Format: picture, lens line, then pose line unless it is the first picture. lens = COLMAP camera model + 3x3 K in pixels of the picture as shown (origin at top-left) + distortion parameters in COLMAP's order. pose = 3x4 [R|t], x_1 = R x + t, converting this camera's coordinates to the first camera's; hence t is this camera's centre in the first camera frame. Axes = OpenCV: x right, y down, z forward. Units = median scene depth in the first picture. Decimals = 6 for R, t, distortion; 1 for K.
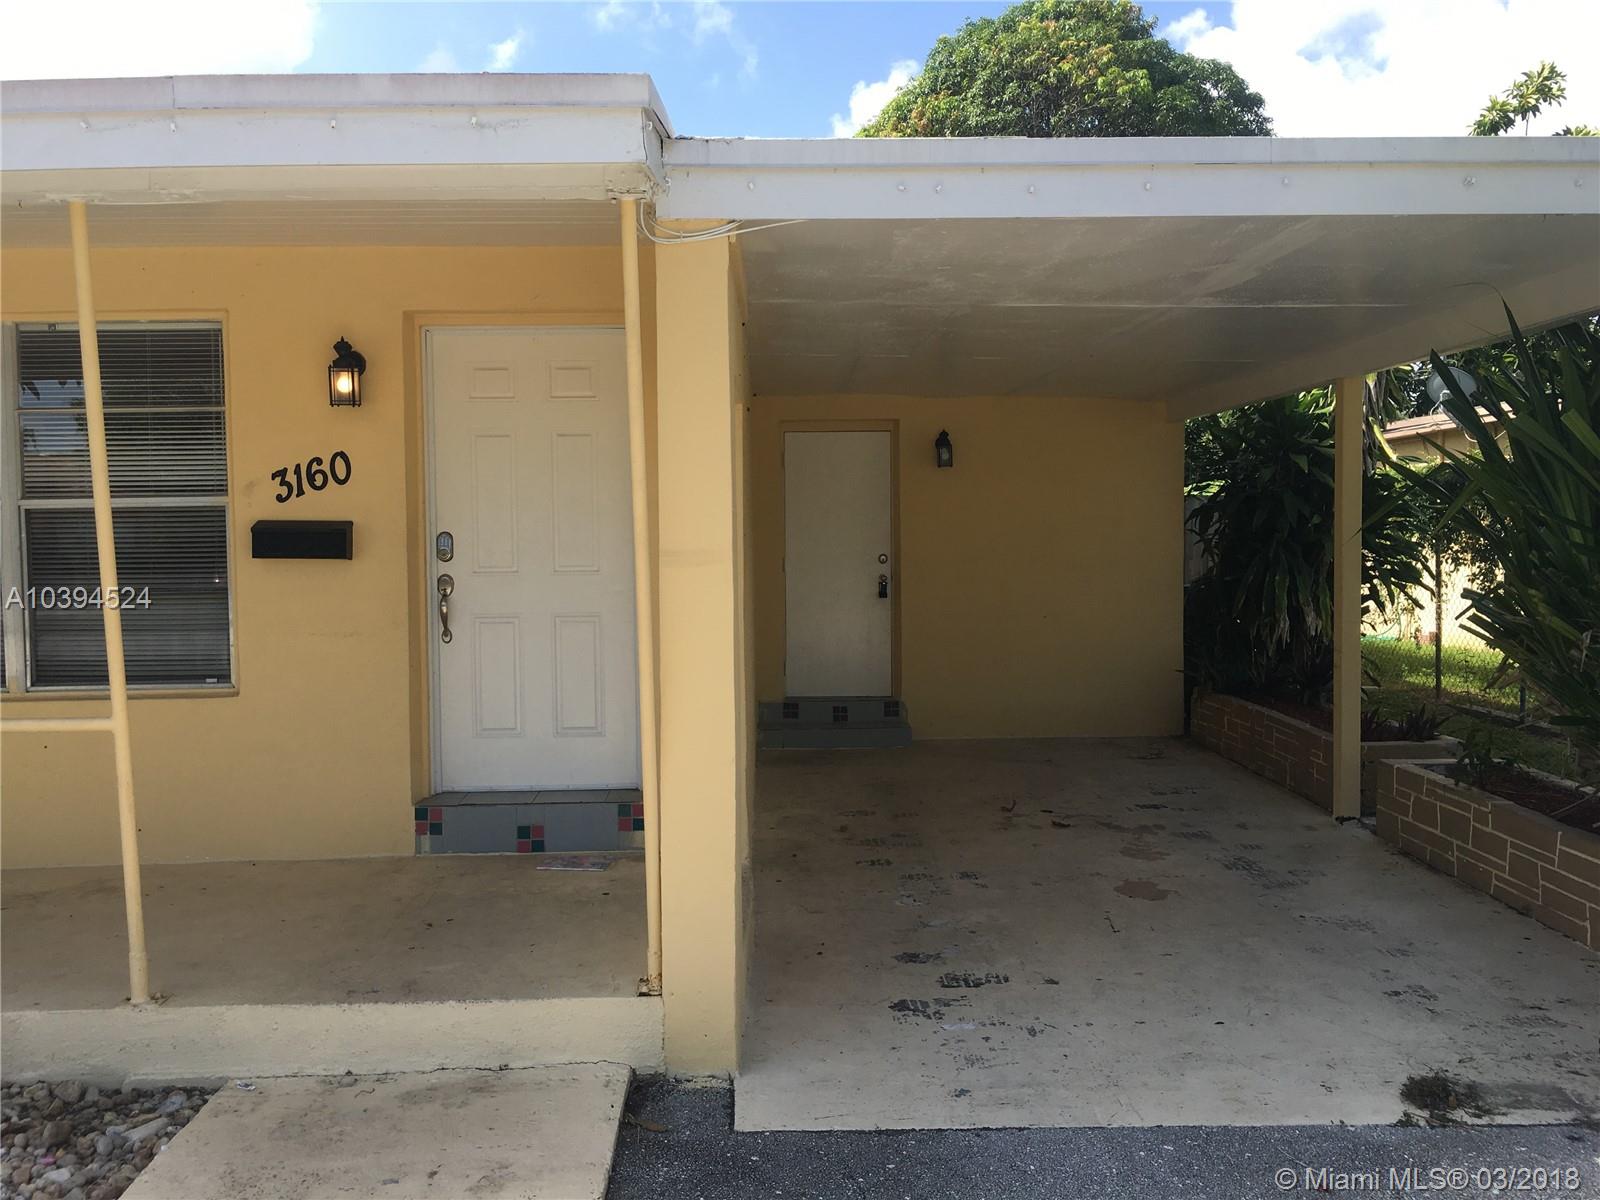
lens RADIAL K [[1373.2, 0, 751.7], [0, 1373.2, 593.7], [0, 0, 1]] dist [0.008135, -0.017401]
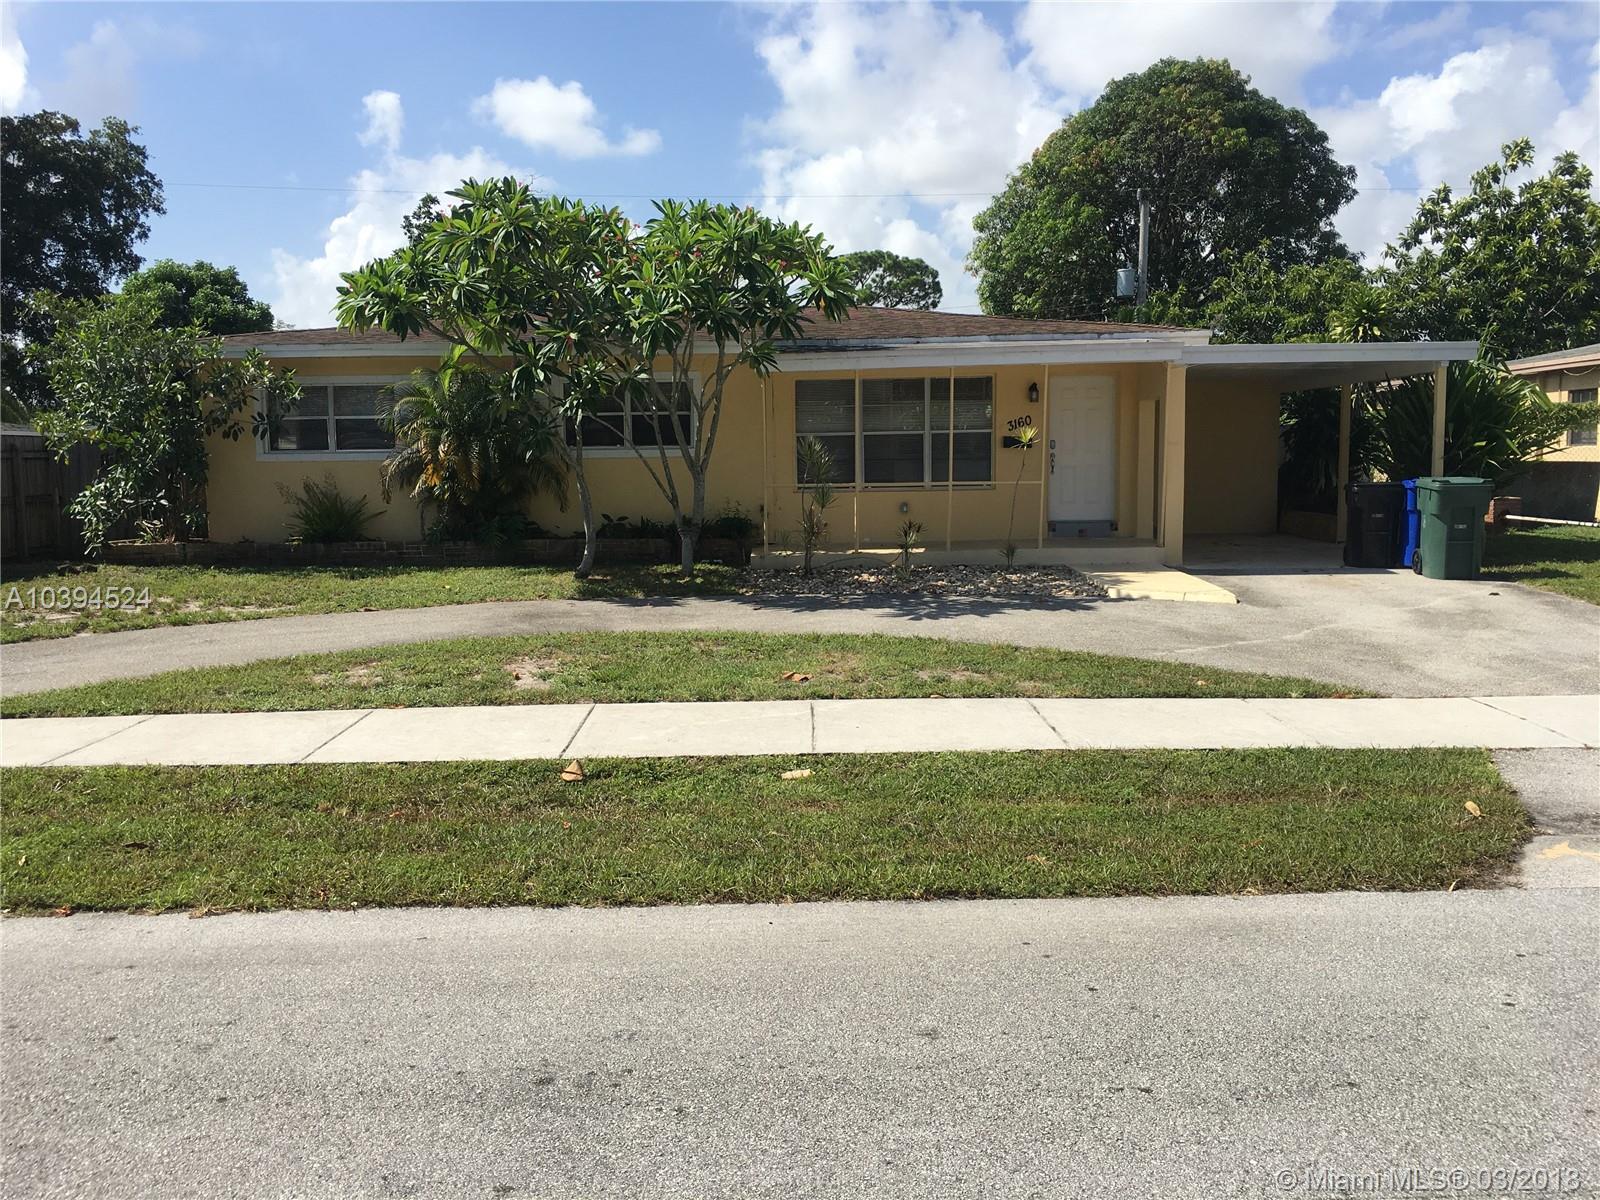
lens RADIAL K [[1370.4, 0, 787.3], [0, 1370.4, 594.8], [0, 0, 1]] dist [0.083792, -0.122322]
pose [[0.999911, -0.000243, -0.013312, -0.491238], [0.000954, 0.998571, 0.053429, 0.088531], [0.013280, -0.053437, 0.998483, -1.372971]]
